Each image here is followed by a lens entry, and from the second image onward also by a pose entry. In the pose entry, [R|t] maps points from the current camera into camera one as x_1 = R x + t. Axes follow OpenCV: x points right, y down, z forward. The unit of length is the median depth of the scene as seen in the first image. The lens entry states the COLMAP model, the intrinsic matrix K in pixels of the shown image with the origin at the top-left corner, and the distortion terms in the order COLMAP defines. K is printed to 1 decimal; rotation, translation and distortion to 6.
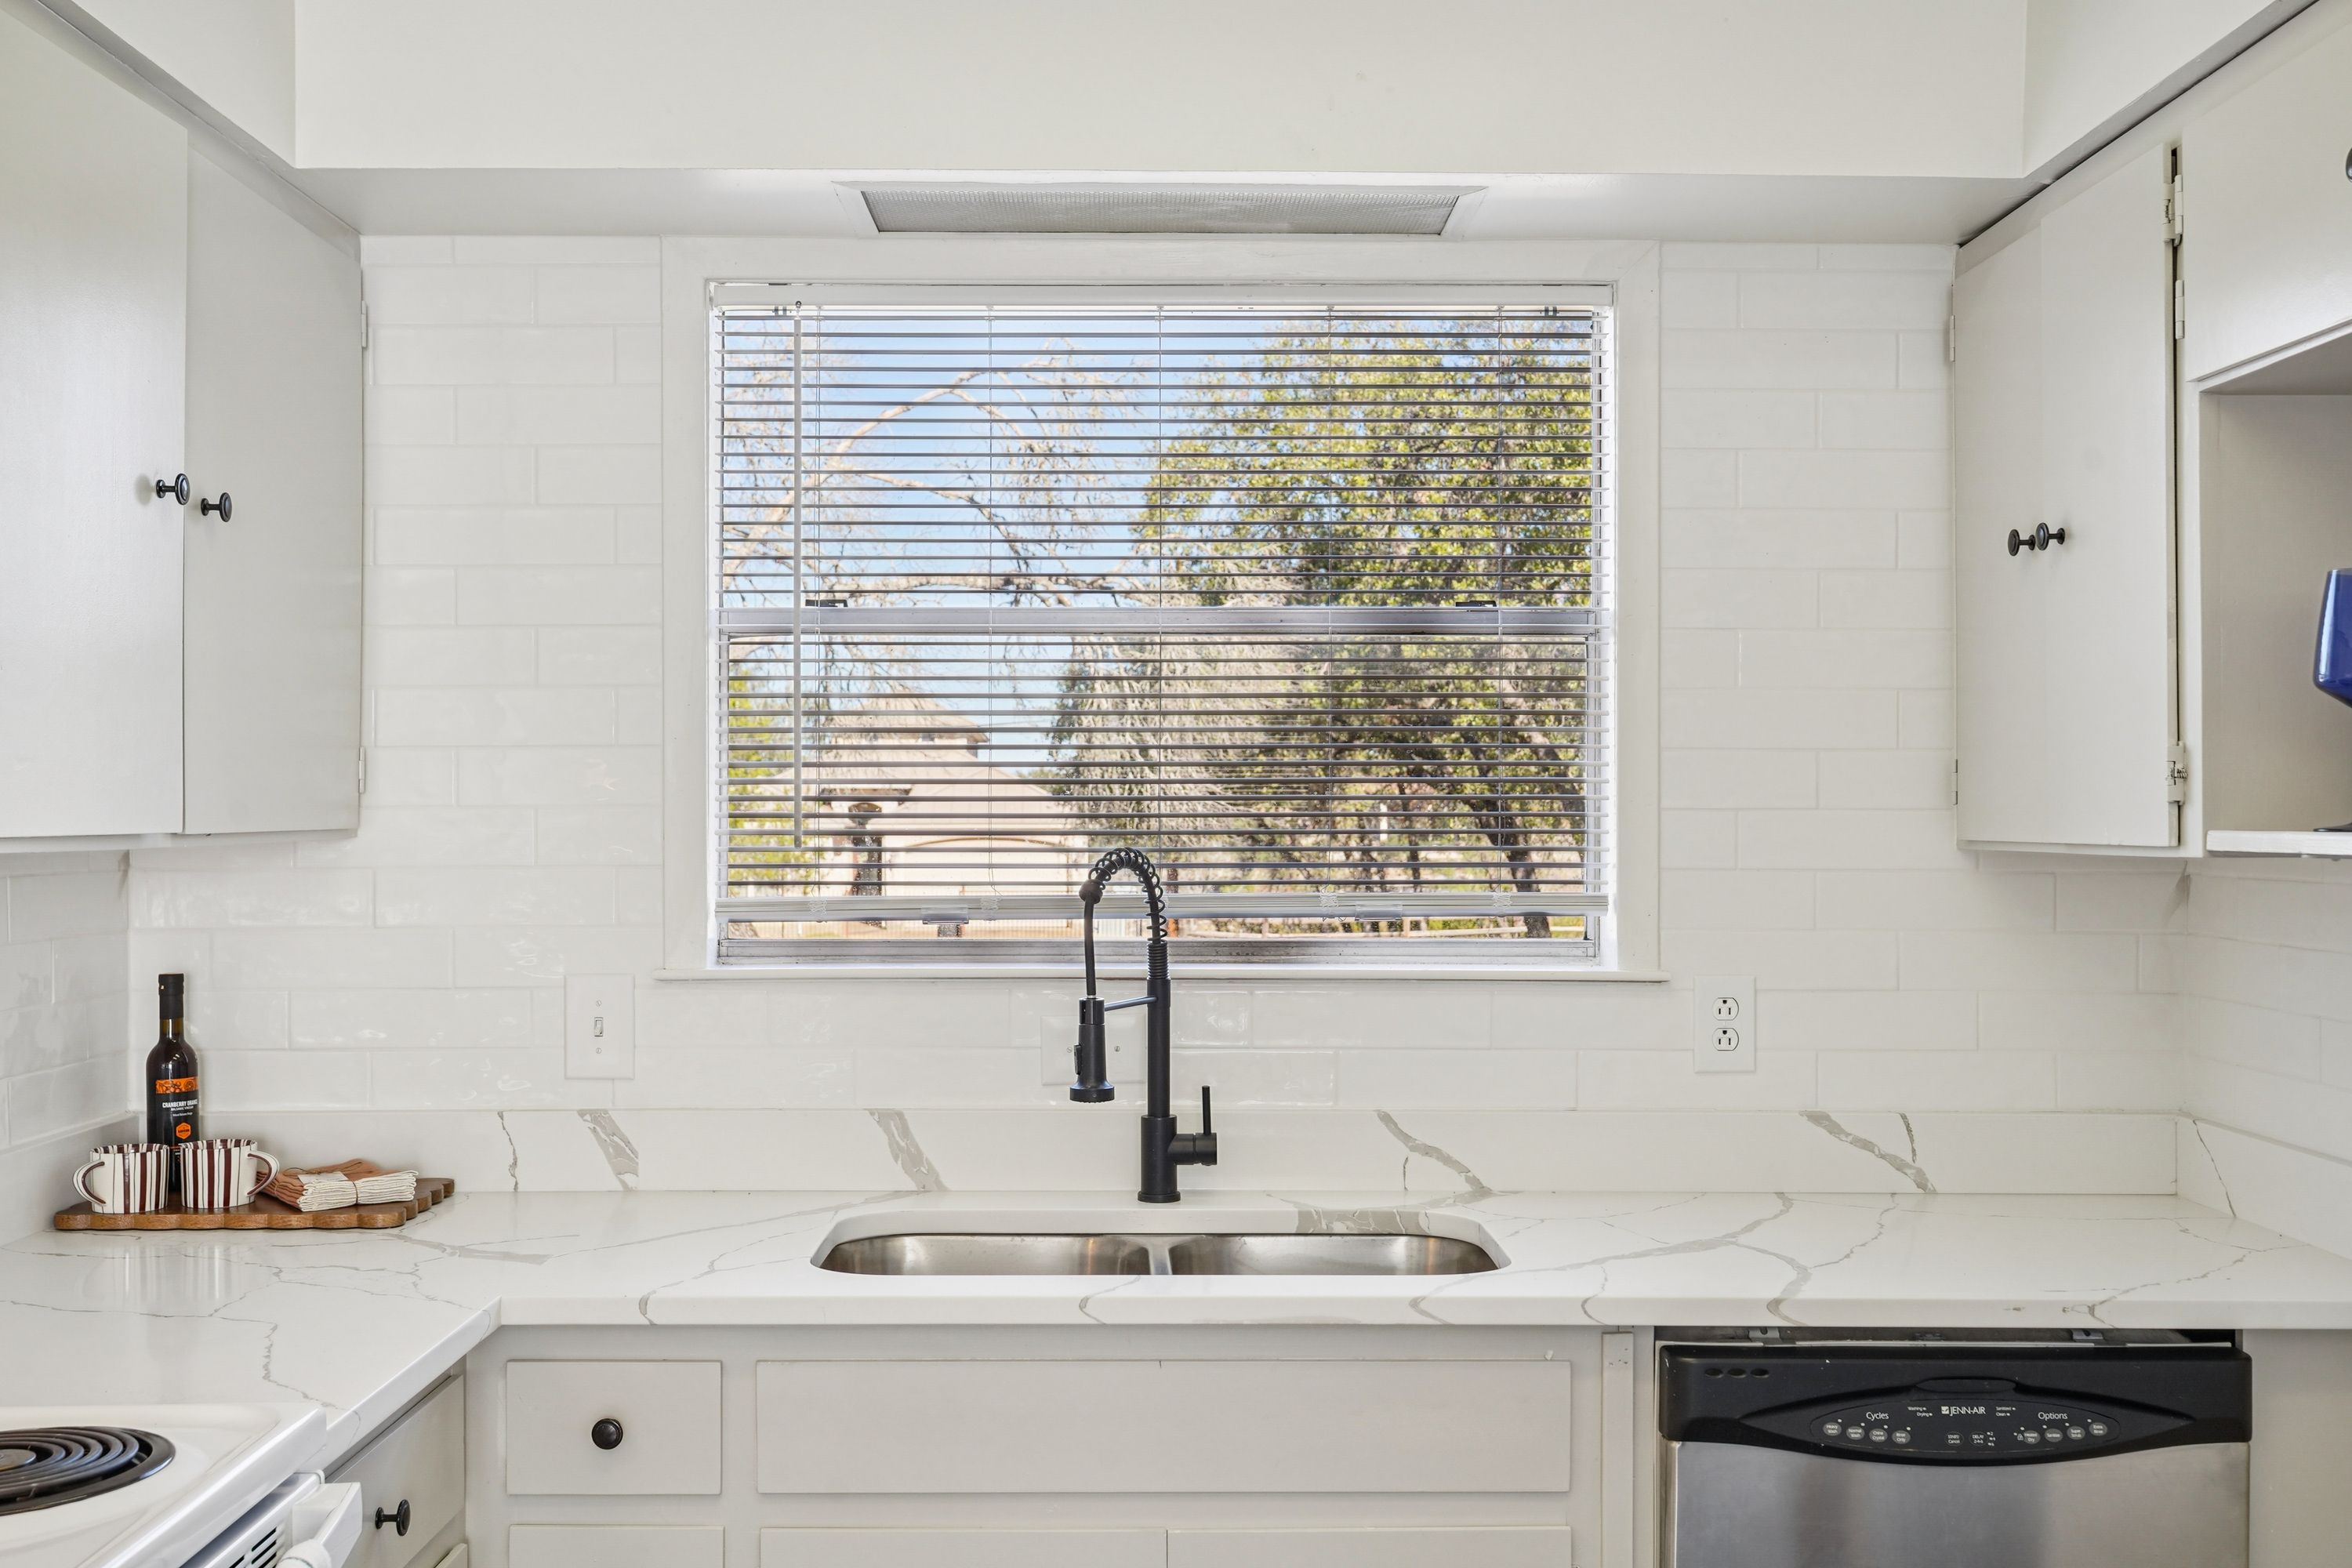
lens RADIAL K [[2296.4, 0, 1144.0], [0, 2296.4, 812.2], [0, 0, 1]] dist [-0.005582, 0.000000]
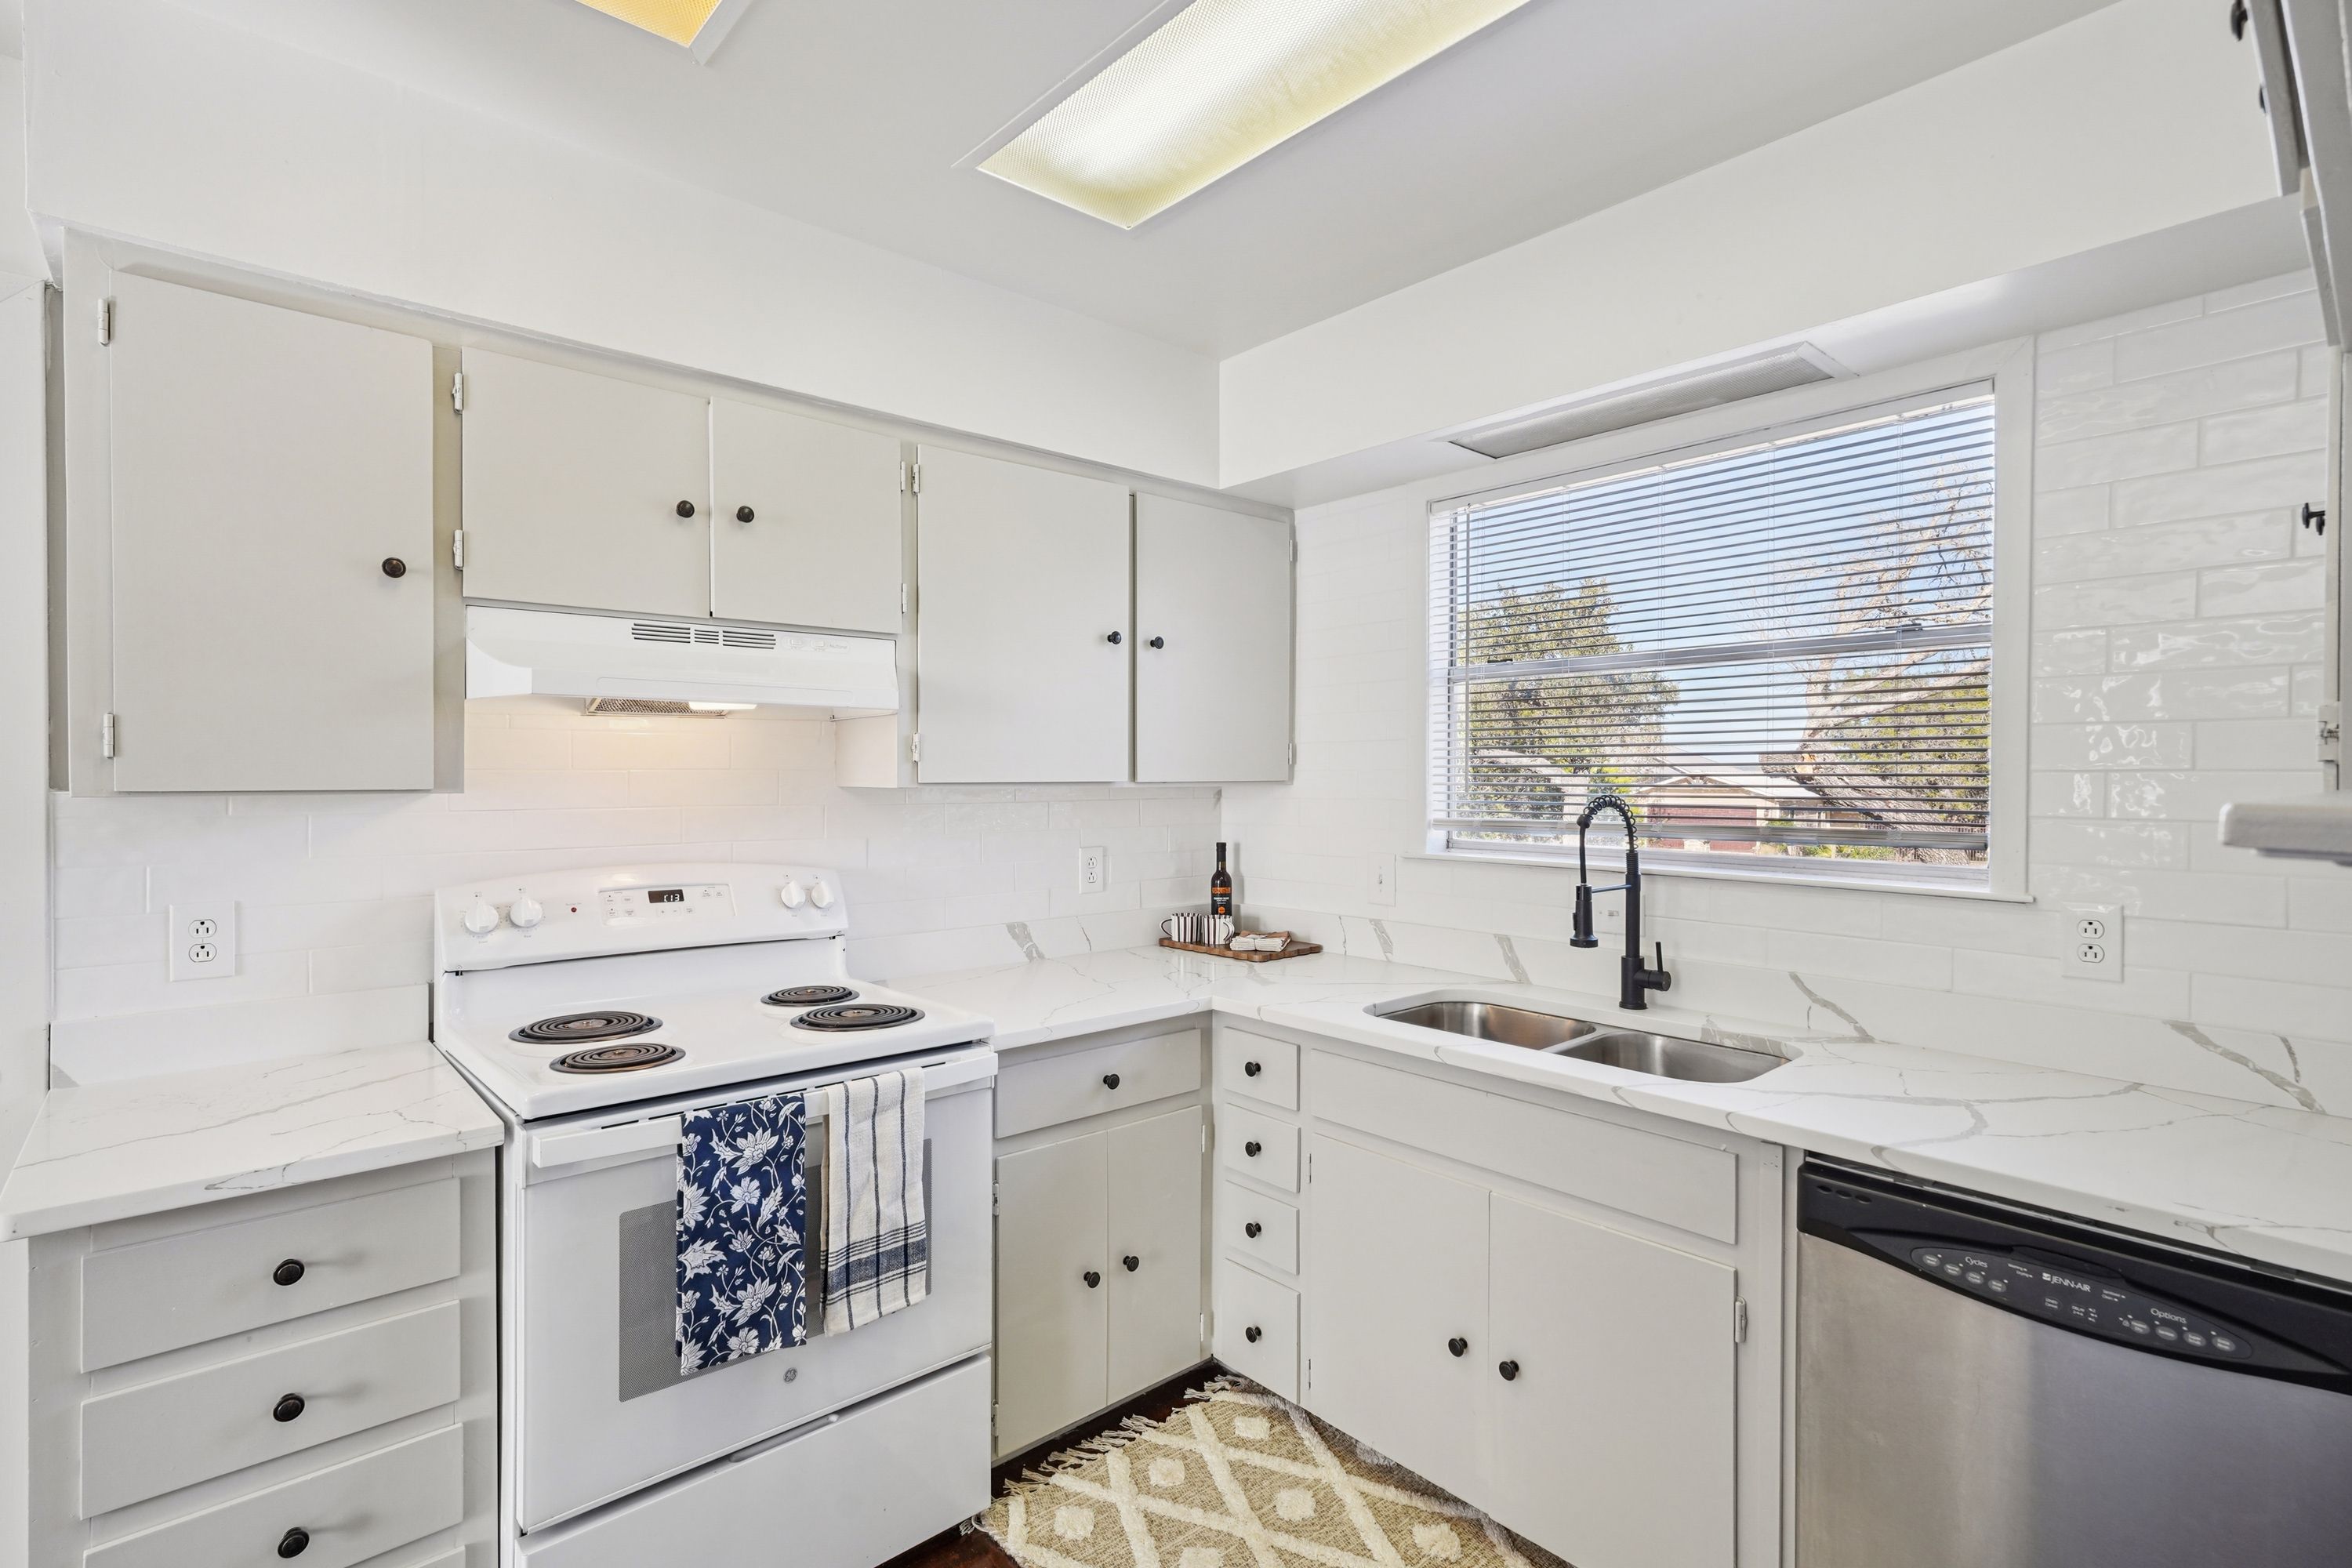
lens RADIAL K [[1090.9, 0, 1176.9], [0, 1090.9, 776.0], [0, 0, 1]] dist [-0.013555, 0.007151]
pose [[0.661005, 0.001699, -0.750379, 0.380664], [-0.002467, 0.999997, 0.000091, 0.002754], [0.750377, 0.001791, 0.661008, 0.236570]]
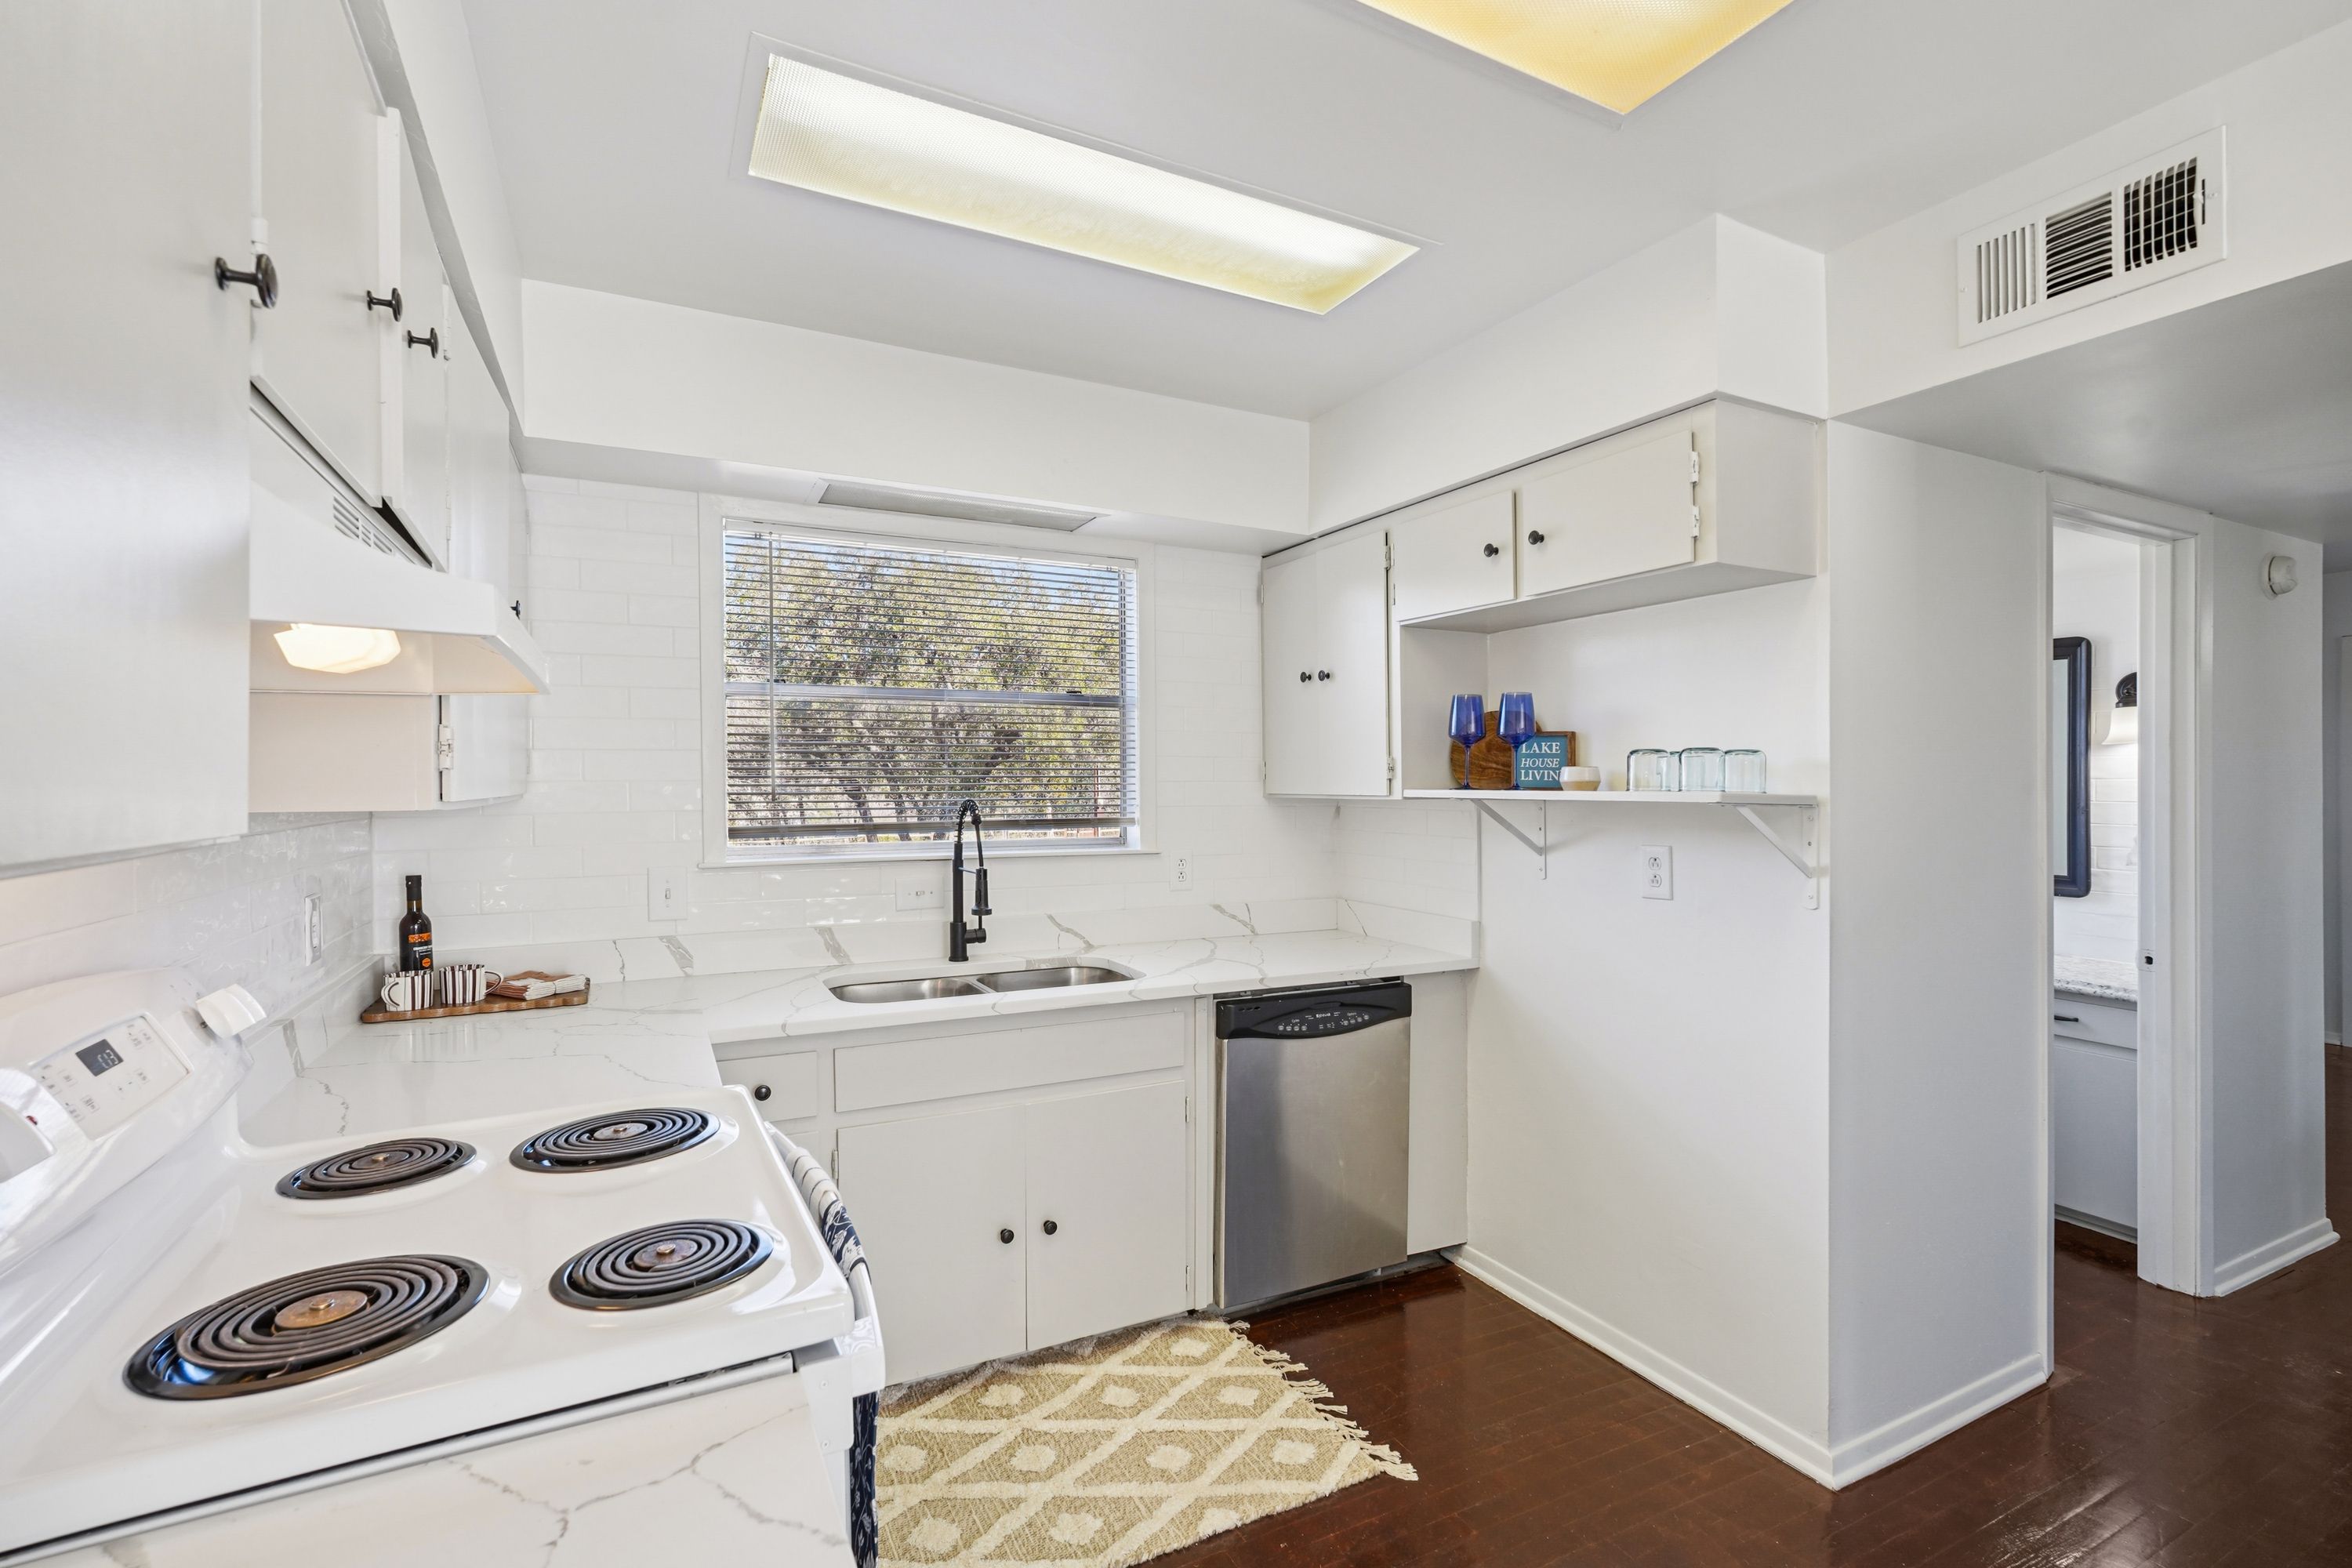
lens RADIAL K [[1043.6, 0, 1153.5], [0, 1043.6, 781.5], [0, 0, 1]] dist [-0.015104, 0.006851]
pose [[0.898748, -0.001166, 0.438465, -0.264391], [0.001110, 0.999999, 0.000384, -0.001966], [-0.438465, 0.000142, 0.898748, 0.025388]]
